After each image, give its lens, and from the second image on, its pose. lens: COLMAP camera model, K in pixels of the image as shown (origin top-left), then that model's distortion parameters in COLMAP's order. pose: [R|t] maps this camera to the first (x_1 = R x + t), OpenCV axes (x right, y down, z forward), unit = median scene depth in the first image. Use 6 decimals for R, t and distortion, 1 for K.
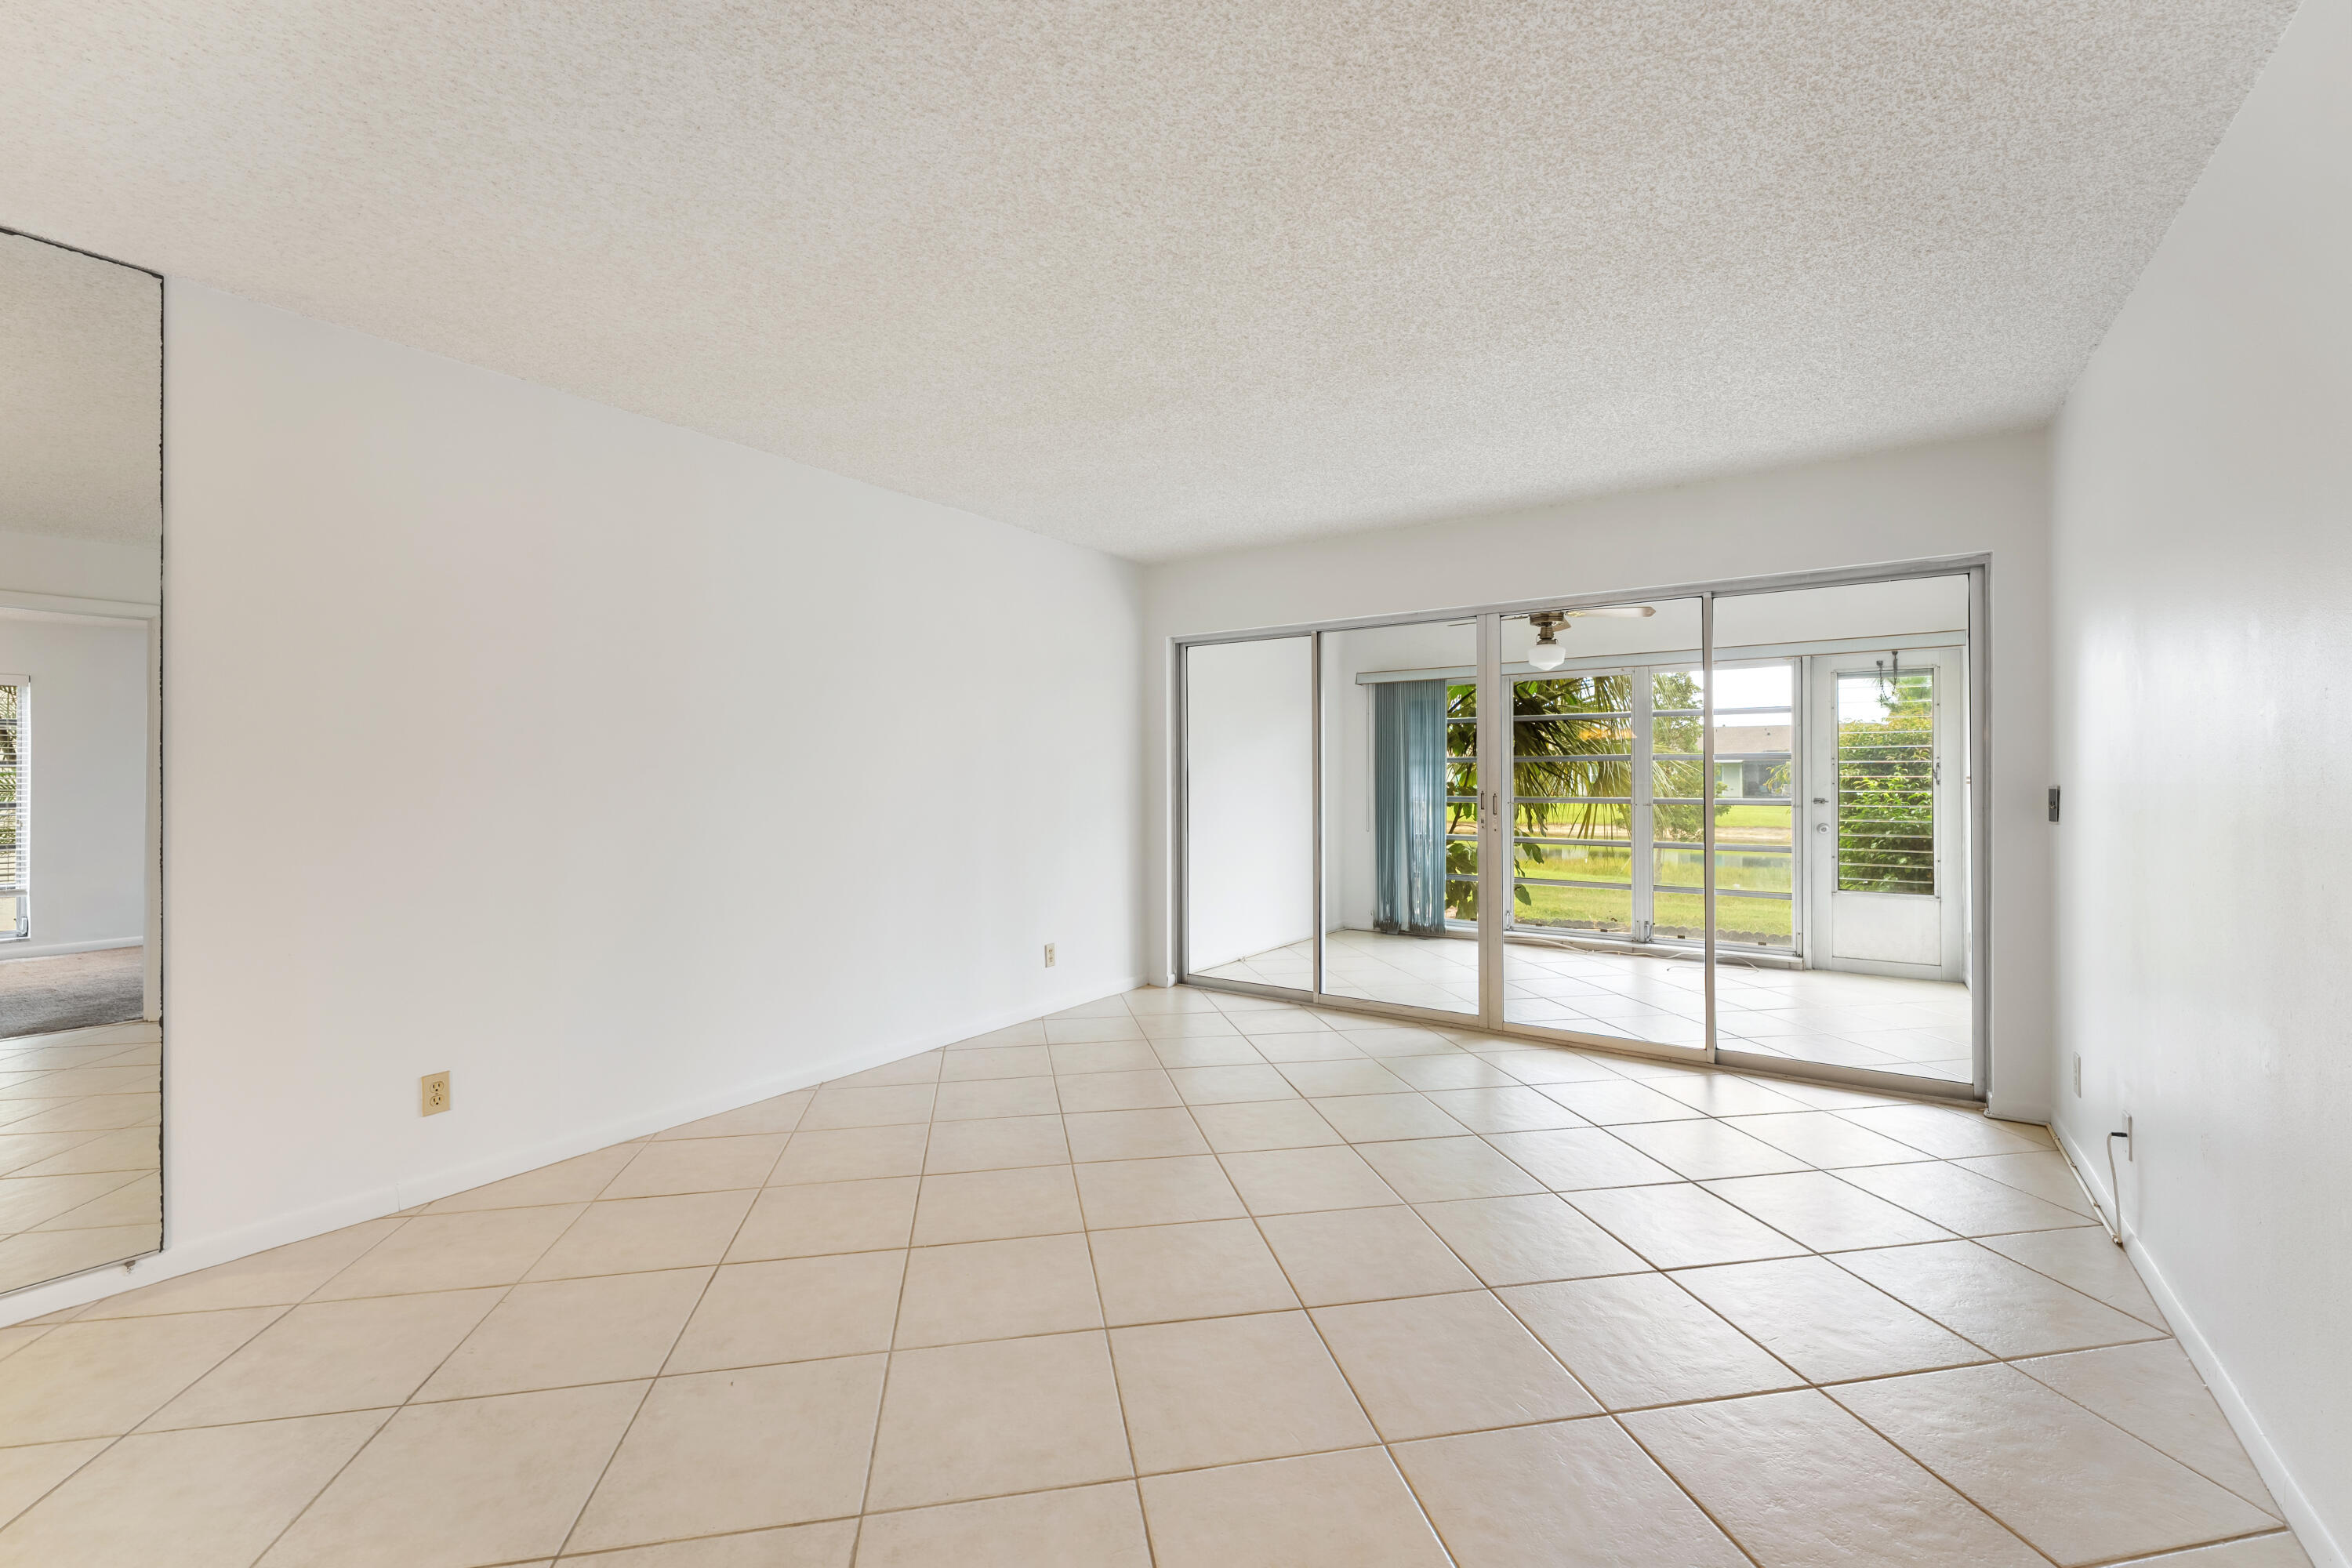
lens RADIAL K [[957.0, 0, 1180.7], [0, 957.0, 772.4], [0, 0, 1]] dist [-0.000694, -0.000052]
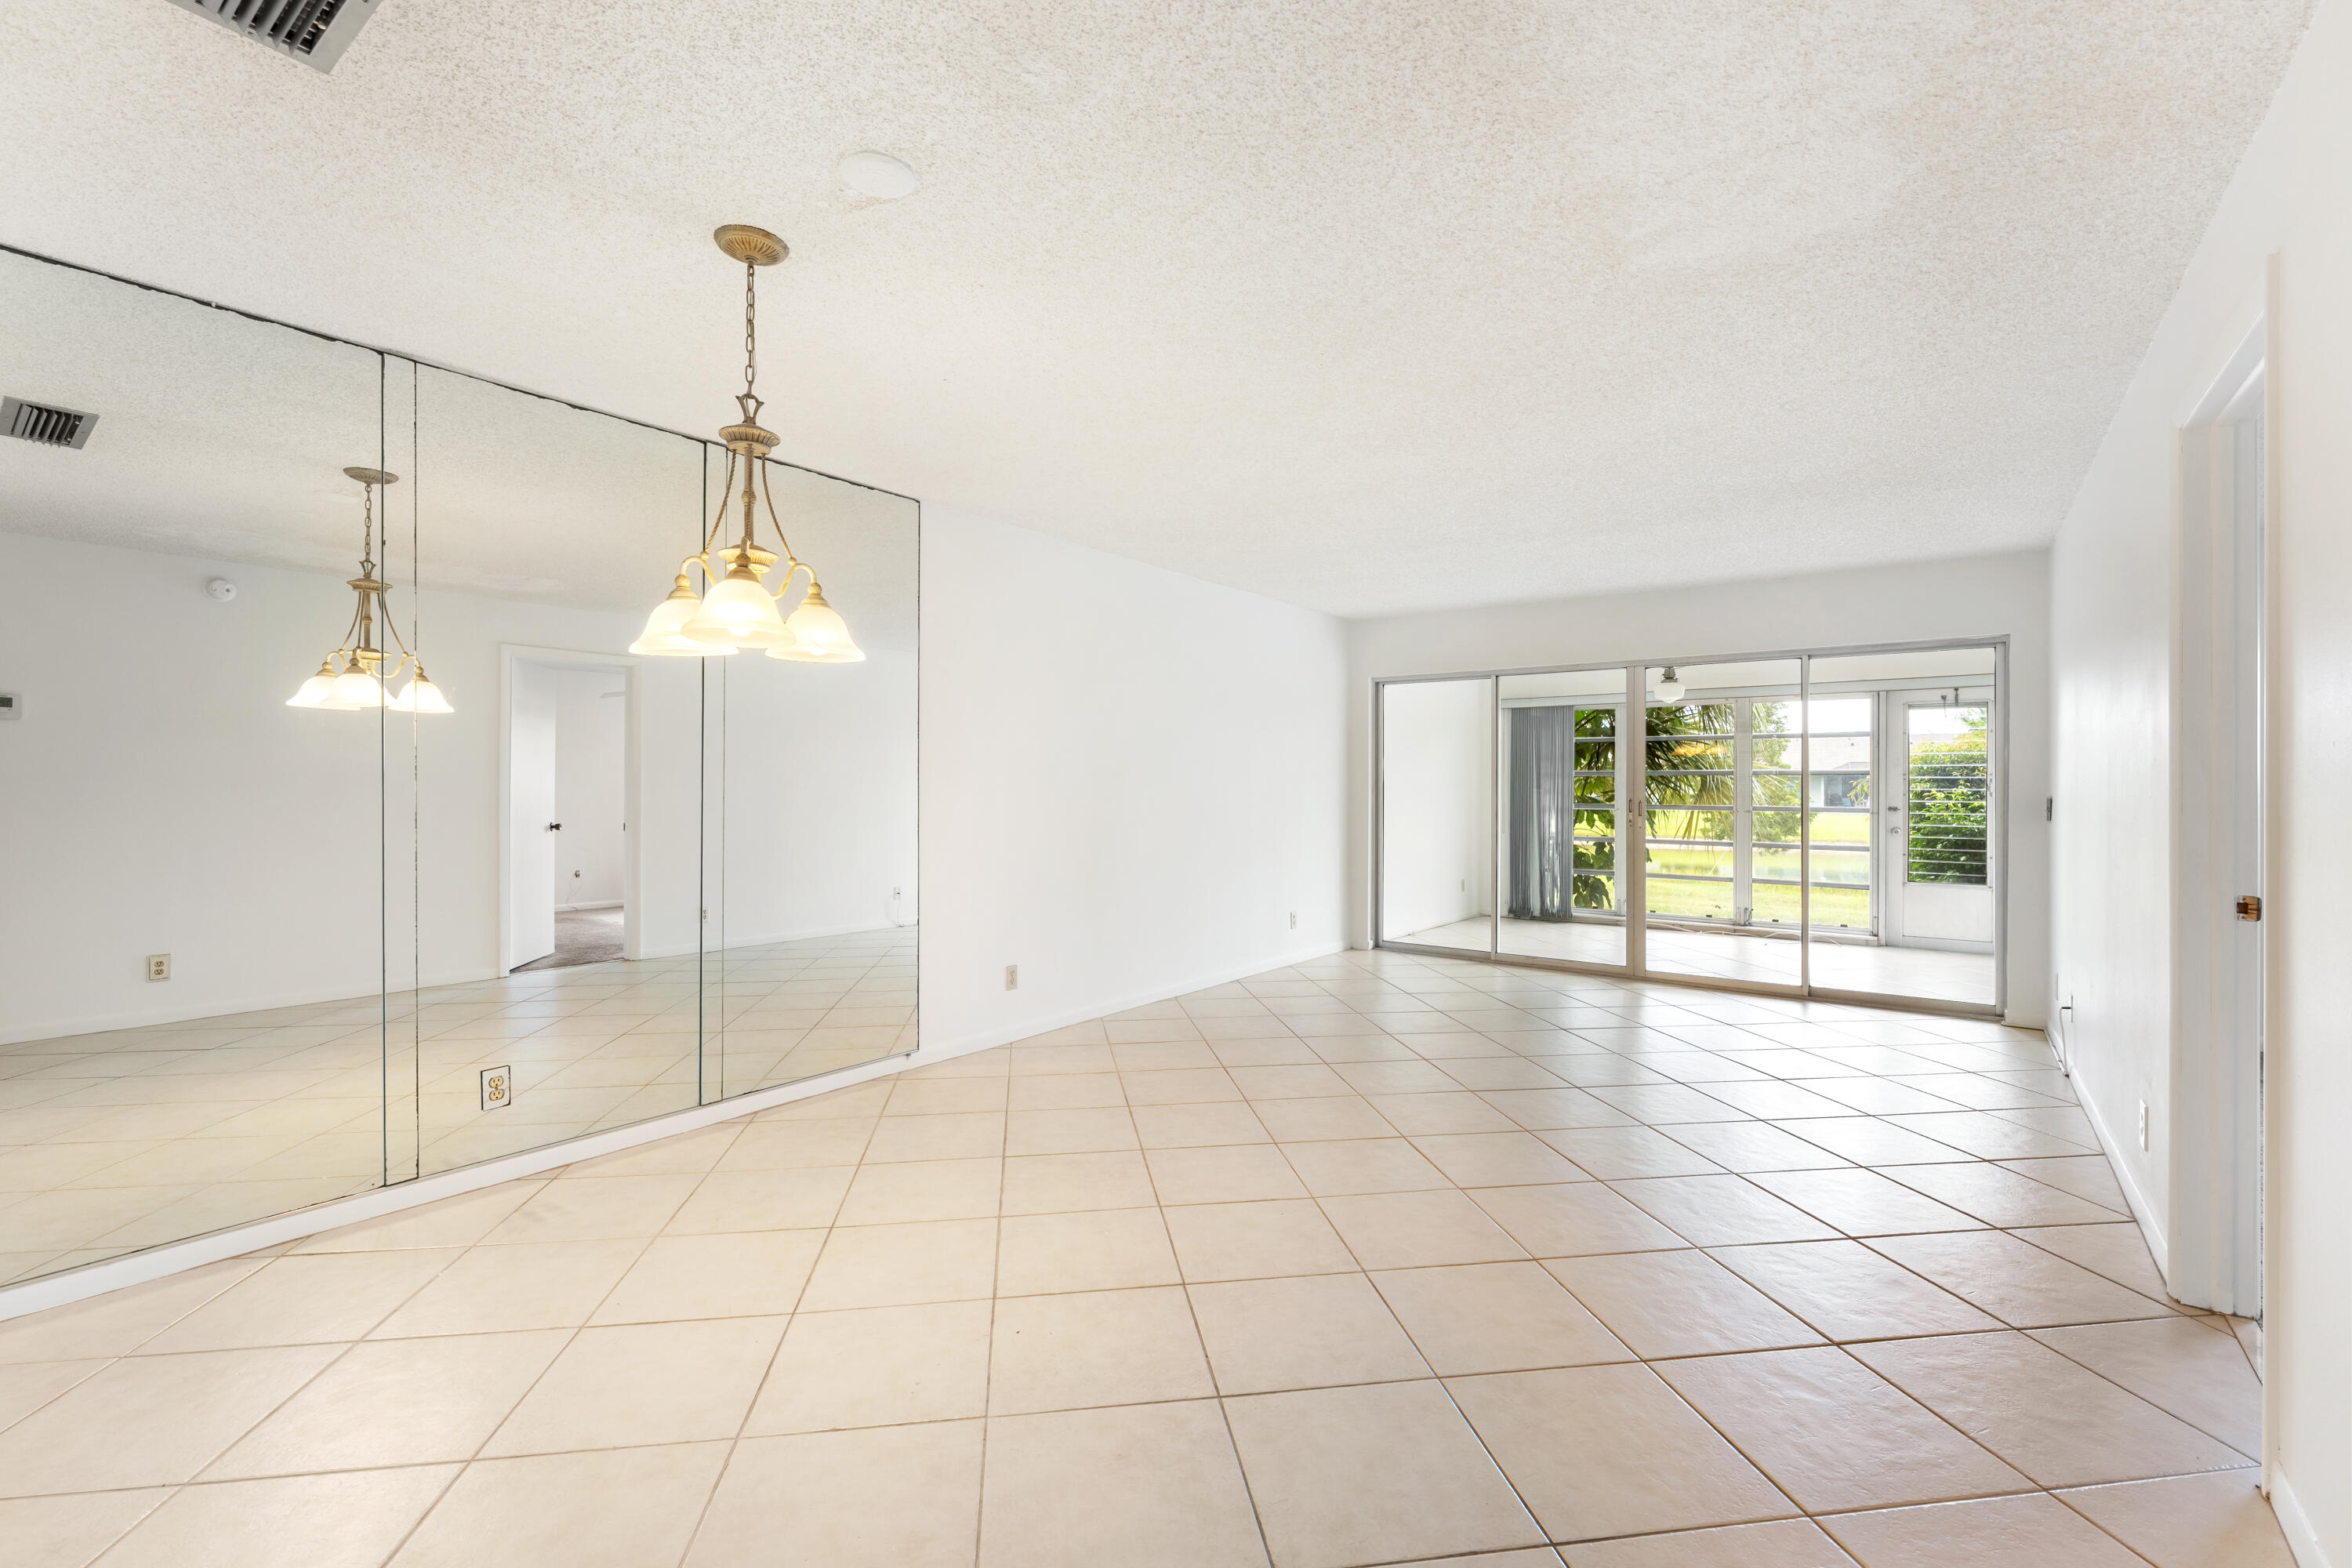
lens RADIAL K [[1002.4, 0, 1176.0], [0, 1002.4, 784.0], [0, 0, 1]] dist [0.000787, 0.000104]
pose [[0.999087, 0.005572, -0.042354, -0.197433], [-0.005438, 0.999980, 0.003288, -0.001440], [0.042371, -0.003055, 0.999097, -0.325166]]
